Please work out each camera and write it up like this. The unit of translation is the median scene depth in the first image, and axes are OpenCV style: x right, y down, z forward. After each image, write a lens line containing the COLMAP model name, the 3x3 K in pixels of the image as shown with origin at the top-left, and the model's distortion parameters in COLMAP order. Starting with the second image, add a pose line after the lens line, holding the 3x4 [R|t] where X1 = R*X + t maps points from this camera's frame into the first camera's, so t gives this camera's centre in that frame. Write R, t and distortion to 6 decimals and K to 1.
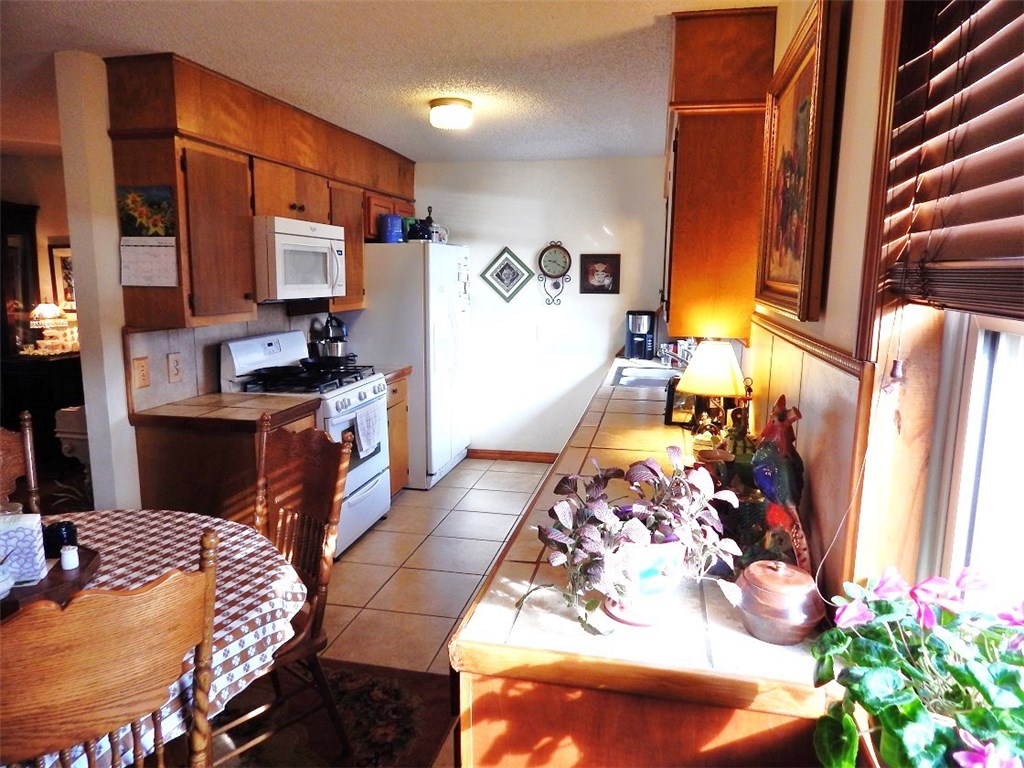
lens RADIAL K [[675.3, 0, 512.6], [0, 675.3, 382.3], [0, 0, 1]] dist [-0.007820, 0.001742]
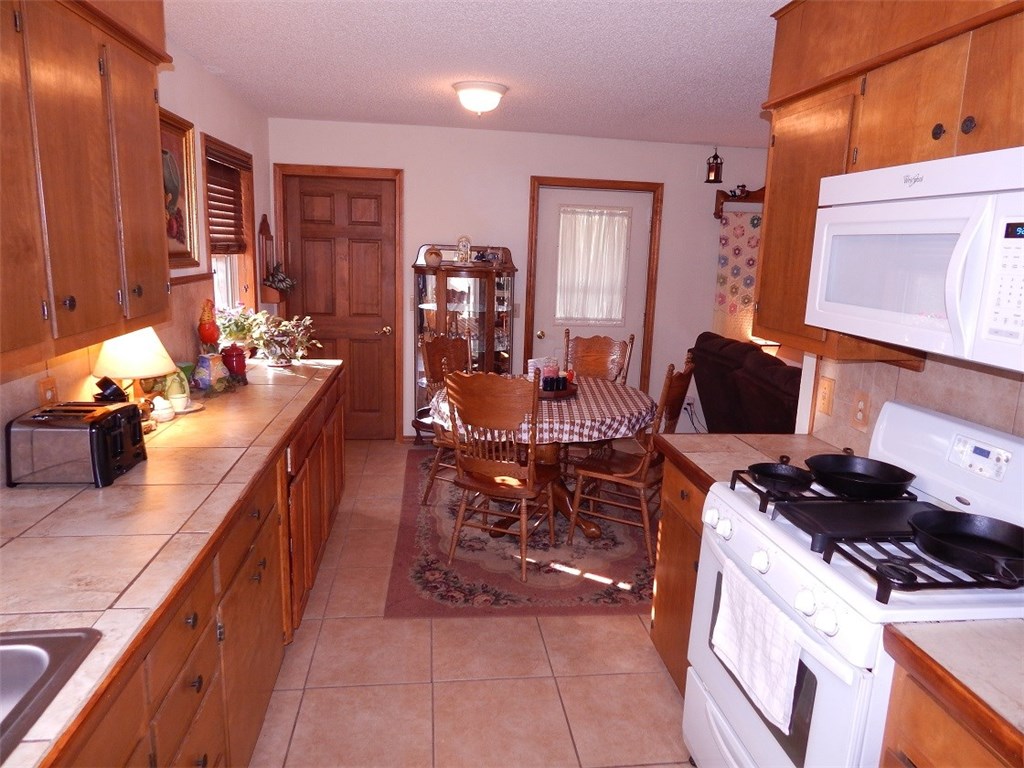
lens RADIAL K [[675.3, 0, 513.3], [0, 675.3, 383.9], [0, 0, 1]] dist [-0.007820, 0.001742]
pose [[-0.943469, 0.033164, -0.329797, 0.076992], [-0.083848, 0.938741, 0.334267, -0.247760], [0.320680, 0.343023, -0.882893, 1.450110]]
